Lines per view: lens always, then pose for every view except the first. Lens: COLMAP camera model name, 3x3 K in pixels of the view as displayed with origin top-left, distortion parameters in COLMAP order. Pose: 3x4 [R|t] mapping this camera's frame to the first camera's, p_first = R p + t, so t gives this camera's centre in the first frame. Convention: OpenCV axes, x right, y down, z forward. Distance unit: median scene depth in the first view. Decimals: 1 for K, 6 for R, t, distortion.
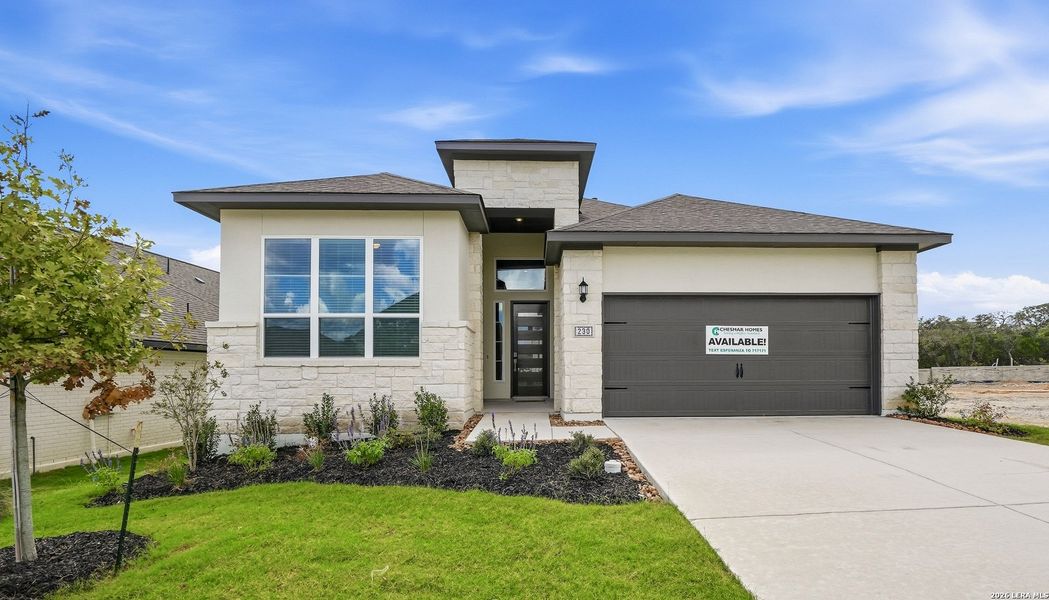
lens RADIAL K [[1835.0, 0, 524.5], [0, 1835.0, 300.0], [0, 0, 1]] dist [0.010940, 0.026812]
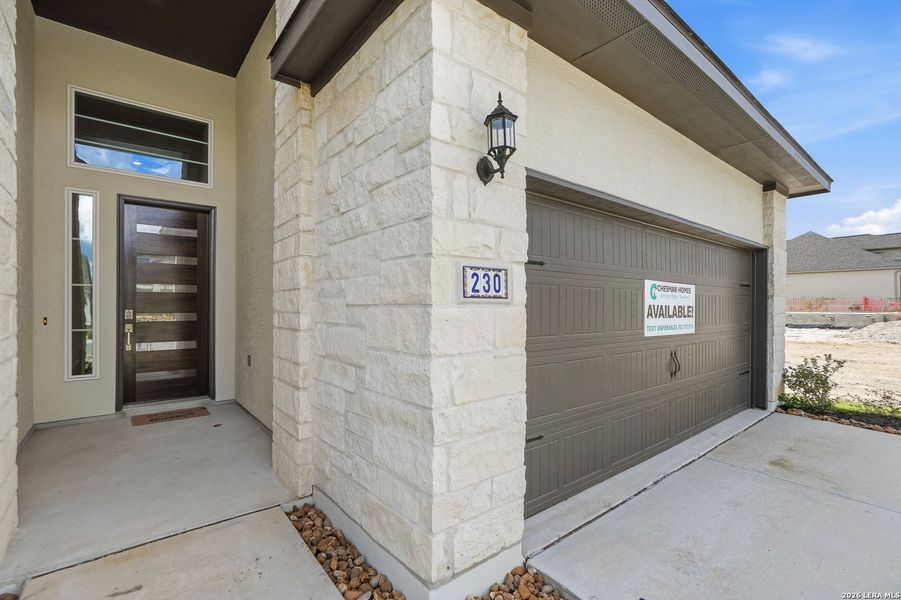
lens RADIAL K [[420.9, 0, 451.4], [0, 420.9, 303.6], [0, 0, 1]] dist [-0.011259, 0.000629]
pose [[0.741250, 0.001909, 0.671226, -0.015319], [-0.067244, 0.995176, 0.071429, 0.014571], [-0.667852, -0.098083, 0.737803, 0.875413]]
